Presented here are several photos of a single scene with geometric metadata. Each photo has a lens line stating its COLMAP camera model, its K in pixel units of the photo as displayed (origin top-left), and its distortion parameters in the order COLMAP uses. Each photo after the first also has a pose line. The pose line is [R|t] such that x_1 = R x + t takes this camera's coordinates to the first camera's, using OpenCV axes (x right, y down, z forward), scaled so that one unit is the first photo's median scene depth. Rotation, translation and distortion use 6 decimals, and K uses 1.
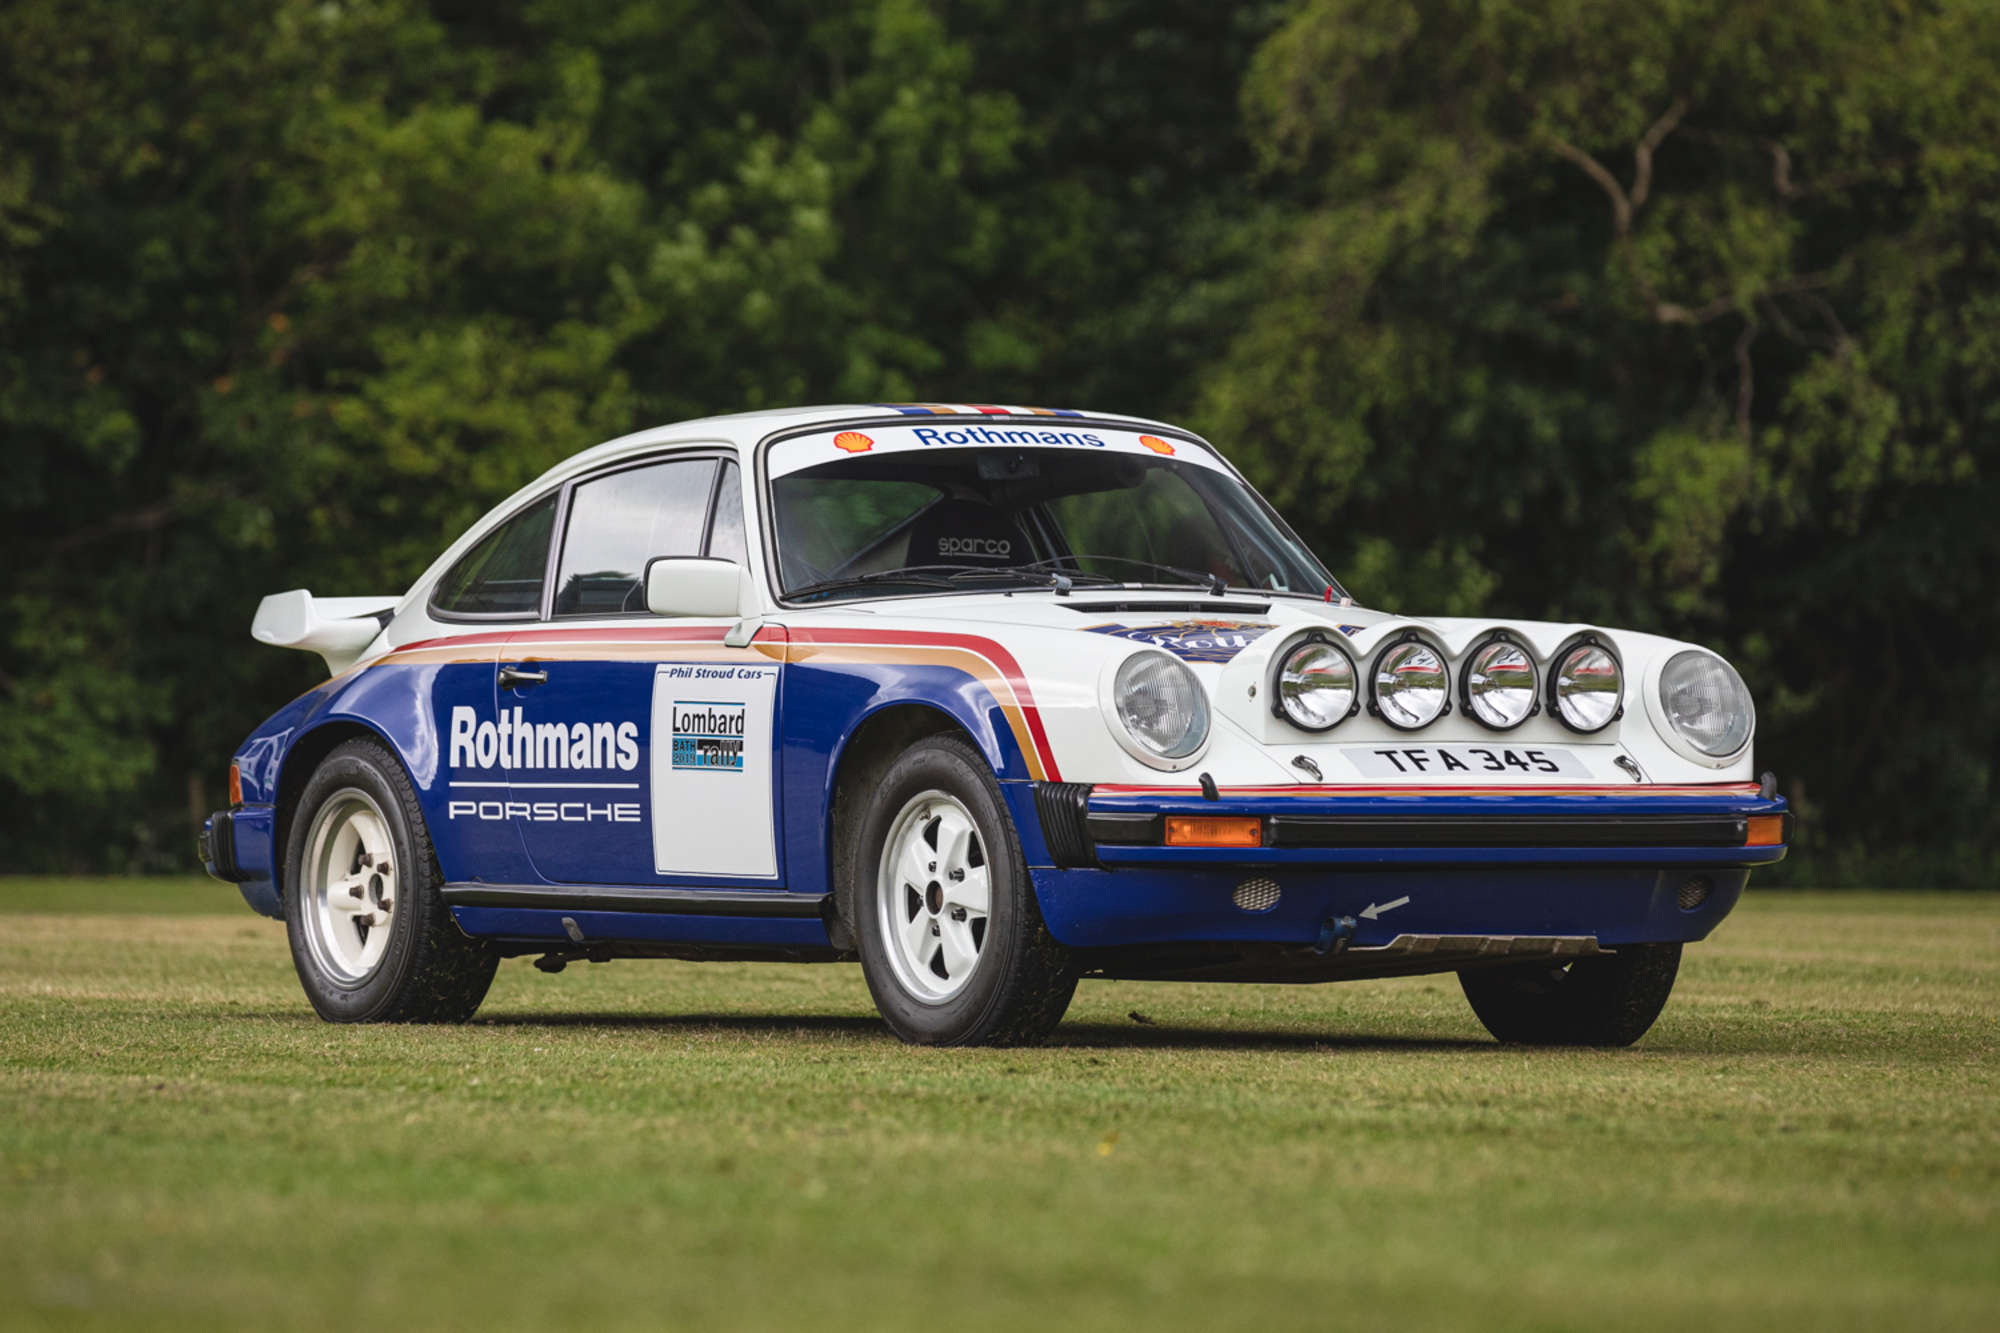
lens RADIAL K [[12026.7, 0, 1000.0], [0, 12026.7, 666.5], [0, 0, 1]] dist [1.234880, 12.665574]
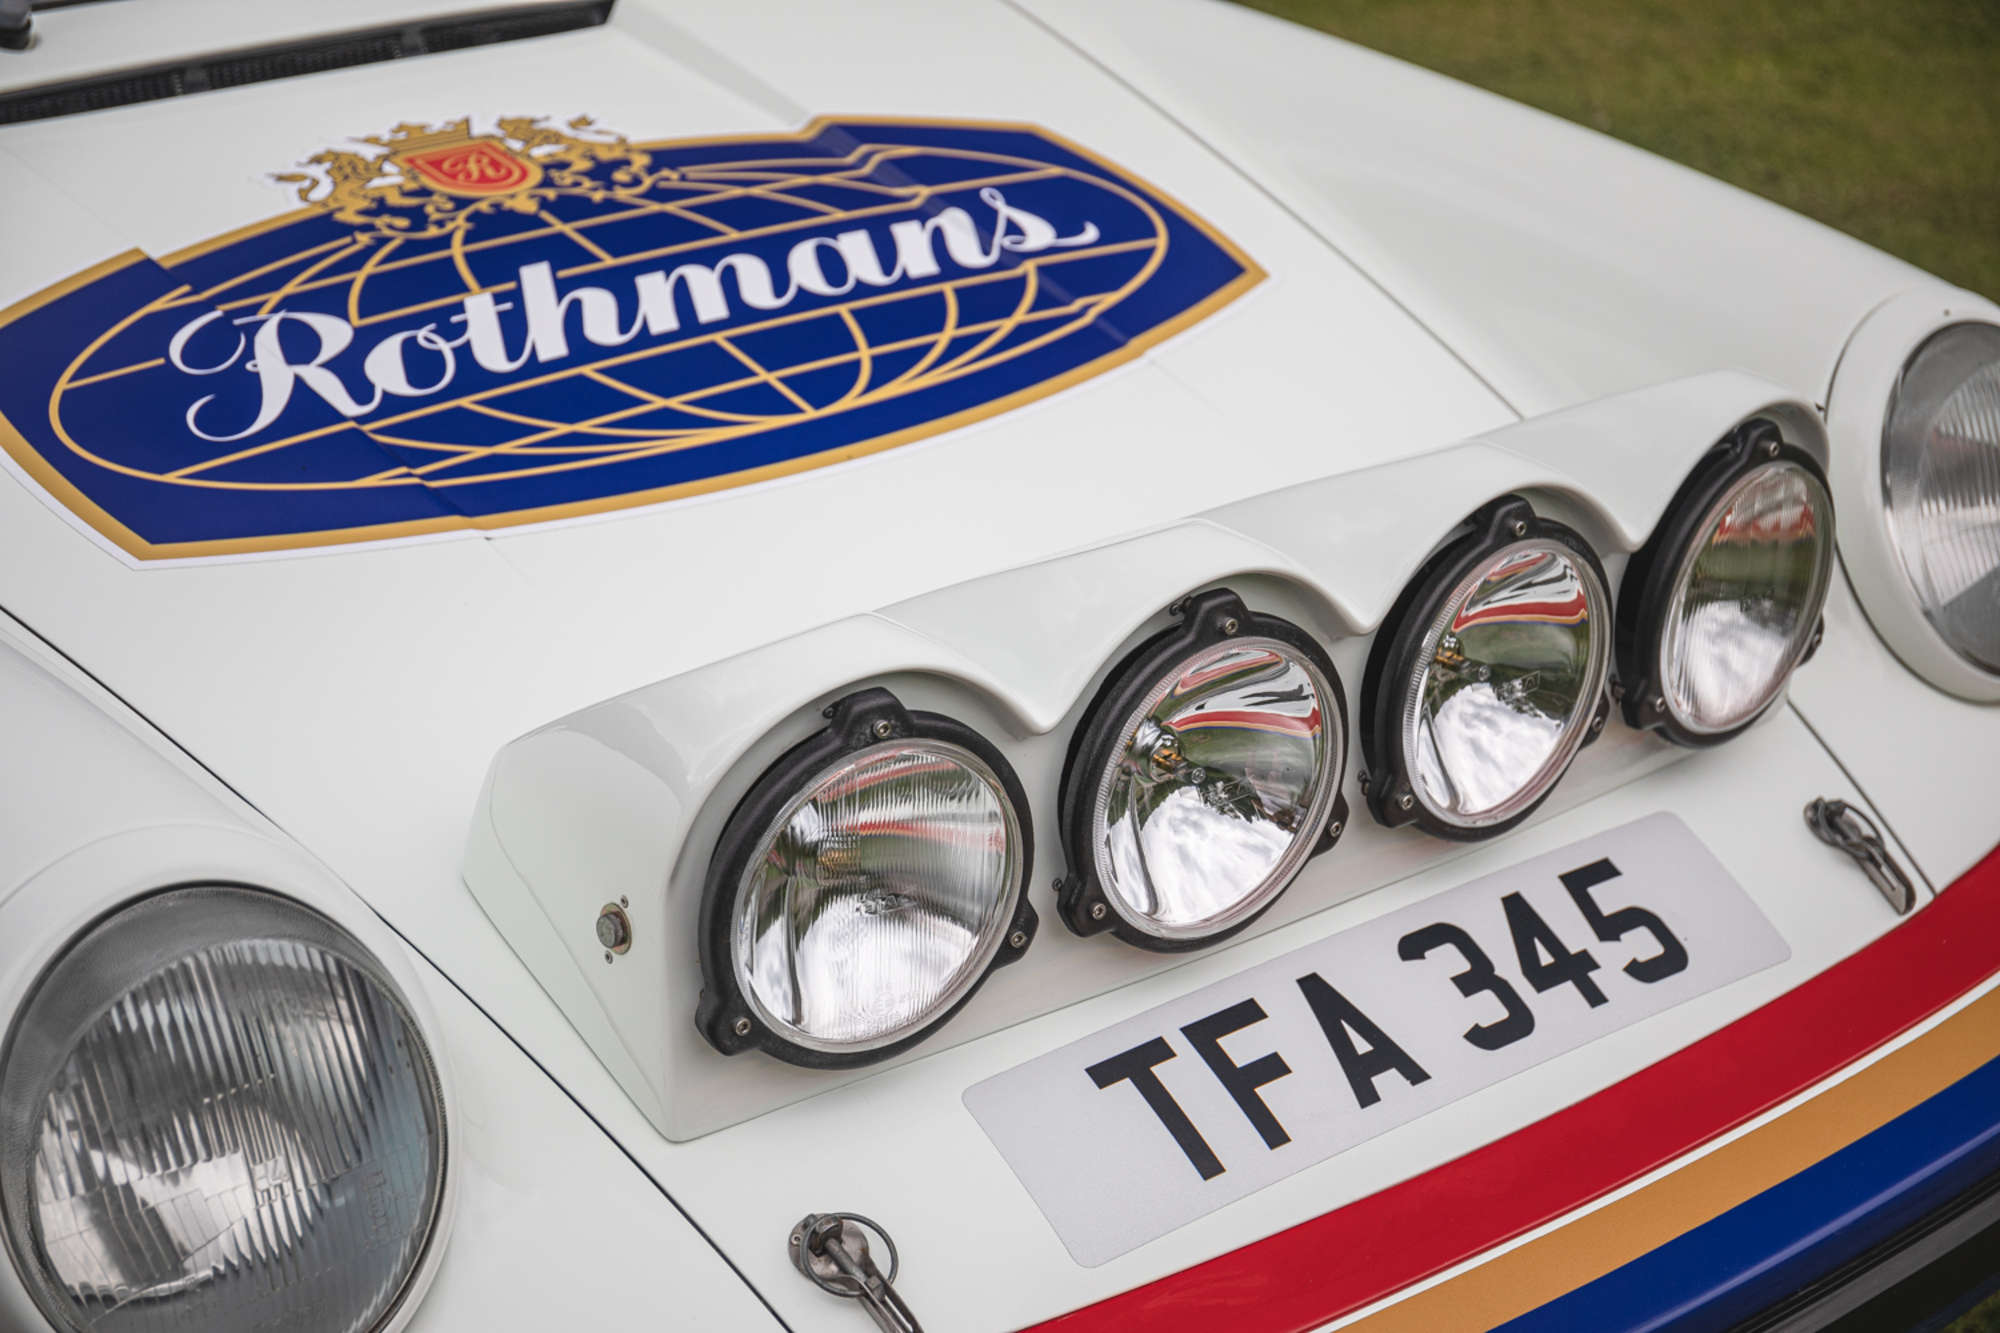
lens RADIAL K [[3668.3, 0, 1000.0], [0, 3668.3, 666.5], [0, 0, 1]] dist [0.081879, 0.400046]
pose [[0.989898, -0.054555, 0.130867, 0.019052], [-0.001130, 0.919944, 0.392048, -0.032039], [-0.141779, -0.388235, 0.910589, 0.924162]]
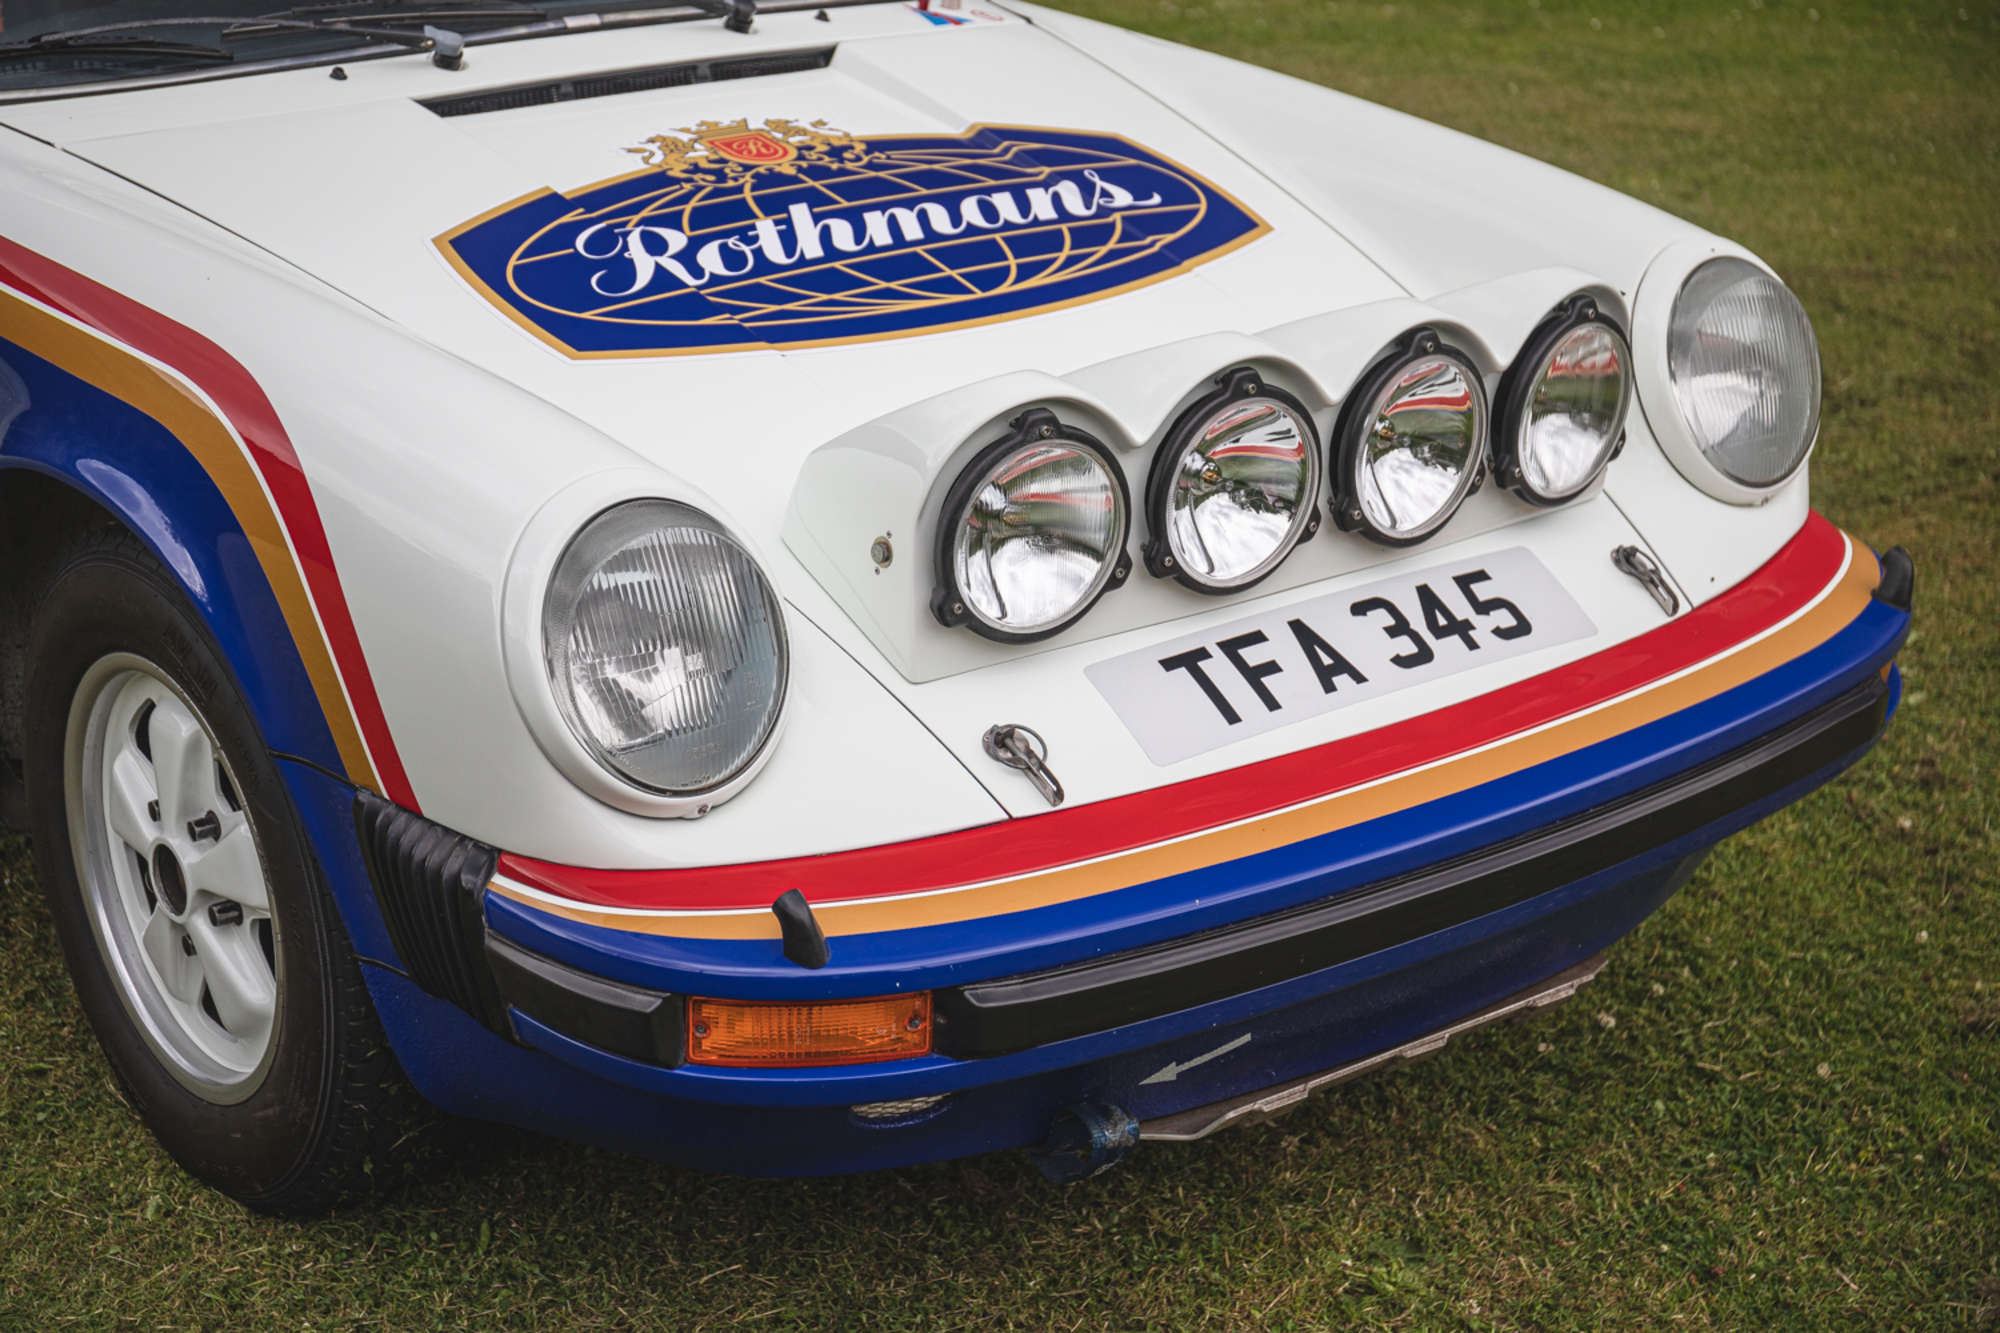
lens RADIAL K [[3239.0, 0, 975.5], [0, 3239.0, 670.3], [0, 0, 1]] dist [0.021104, 0.352808]
pose [[0.992160, -0.031190, 0.121018, 0.010468], [-0.015390, 0.930490, 0.365995, -0.034561], [-0.124021, -0.364988, 0.922715, 0.887499]]
